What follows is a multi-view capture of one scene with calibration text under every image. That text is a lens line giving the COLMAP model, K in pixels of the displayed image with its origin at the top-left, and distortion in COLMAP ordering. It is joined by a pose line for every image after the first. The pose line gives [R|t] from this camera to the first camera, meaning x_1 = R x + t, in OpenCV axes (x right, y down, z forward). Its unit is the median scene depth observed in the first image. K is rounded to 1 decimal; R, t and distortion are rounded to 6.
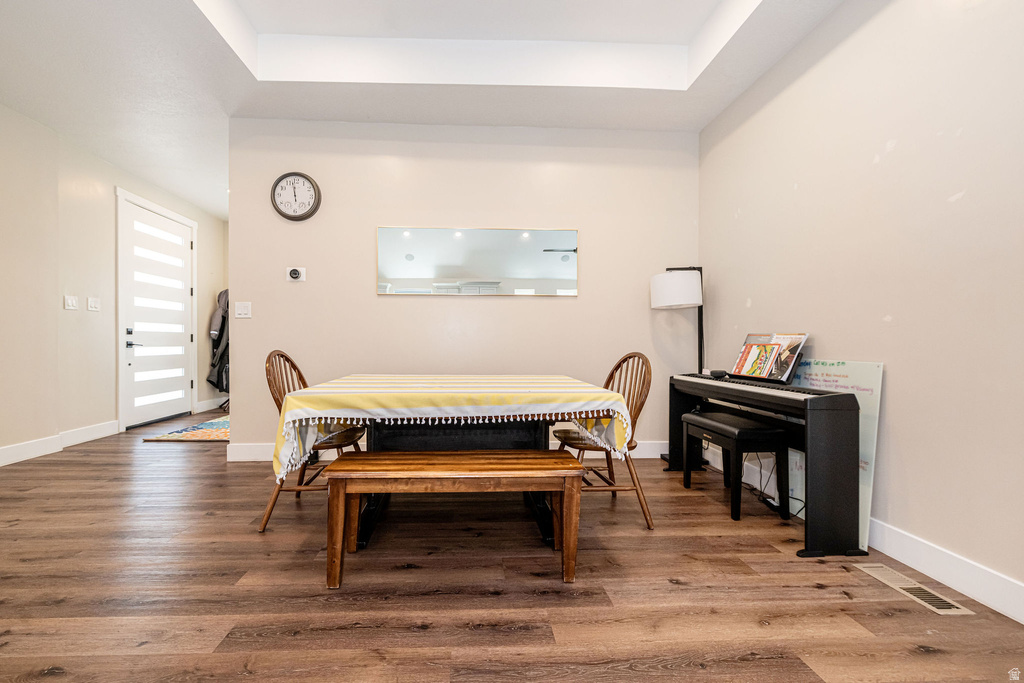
lens RADIAL K [[402.5, 0, 502.5], [0, 402.5, 345.2], [0, 0, 1]] dist [0.003854, -0.001230]
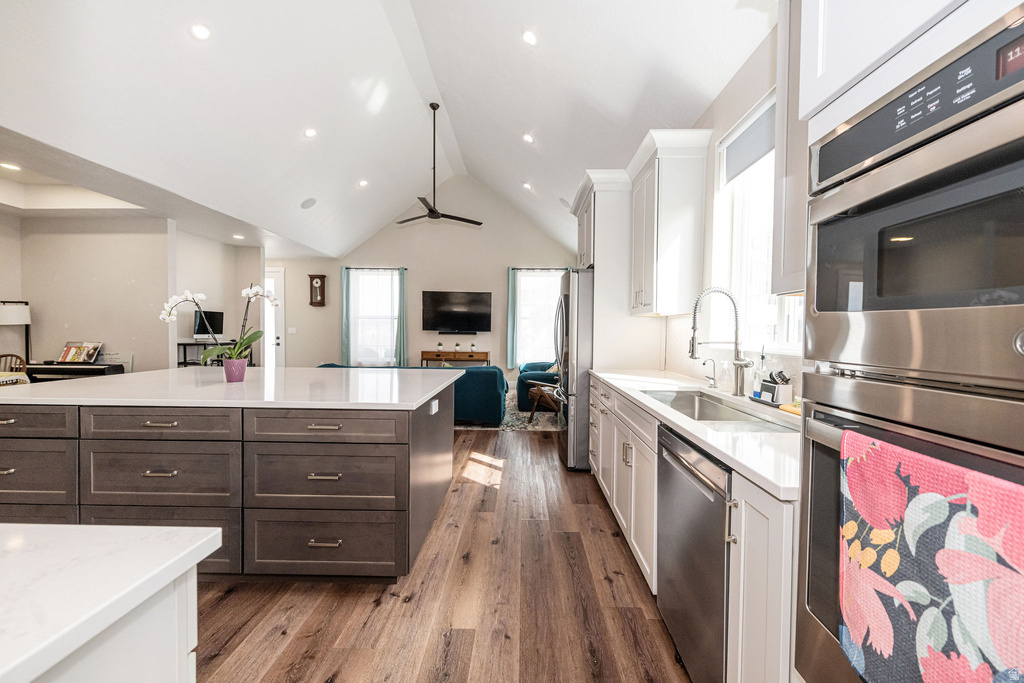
lens RADIAL K [[402.5, 0, 516.0], [0, 402.5, 339.0], [0, 0, 1]] dist [0.003854, -0.001230]
pose [[0.048453, -0.024694, 0.998520, -1.387056], [-0.009840, 0.999634, 0.025199, -0.119603], [-0.998777, -0.011047, 0.048192, -1.442821]]
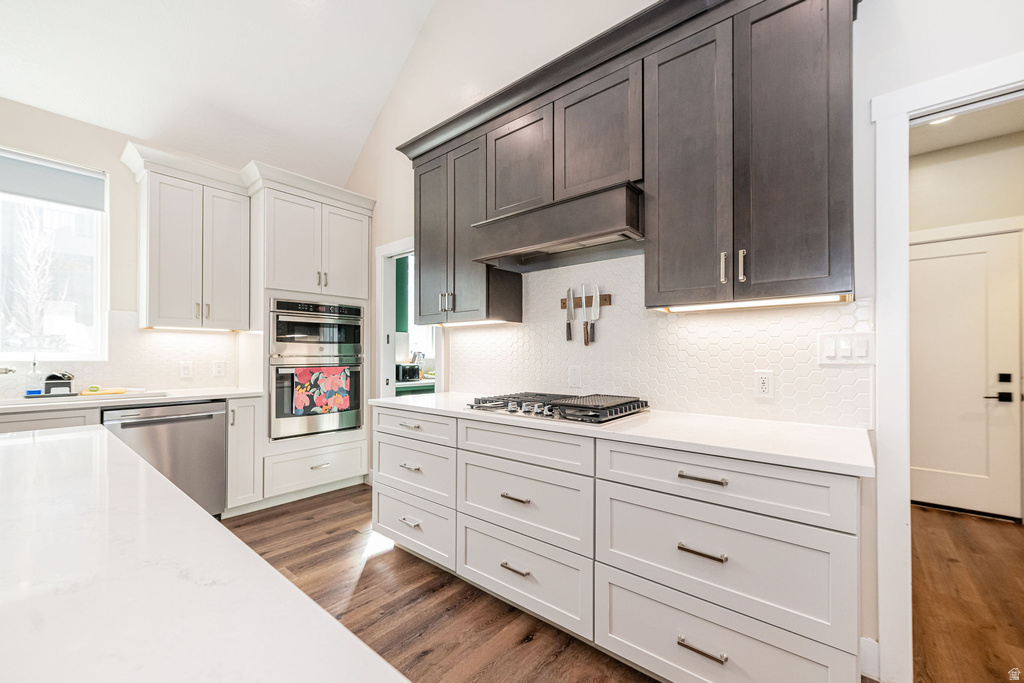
lens RADIAL K [[402.5, 0, 512.2], [0, 402.5, 352.3], [0, 0, 1]] dist [0.003854, -0.001230]
pose [[-0.674799, -0.011117, -0.737918, -0.681258], [-0.007355, 0.999938, -0.008339, -0.099963], [0.737965, -0.000200, -0.674839, -0.358476]]
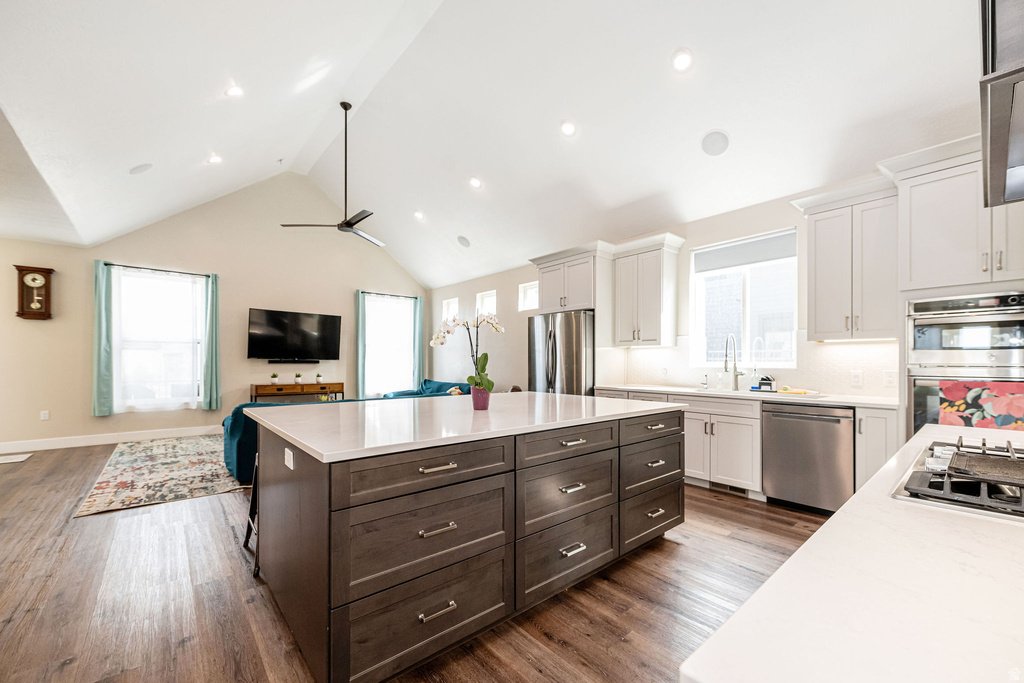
lens RADIAL K [[402.5, 0, 528.5], [0, 402.5, 362.4], [0, 0, 1]] dist [0.003854, -0.001230]
pose [[-0.635314, -0.008681, 0.772205, -1.248988], [-0.006670, 0.999961, 0.005754, -0.101754], [-0.772225, -0.001495, -0.635348, -0.245351]]
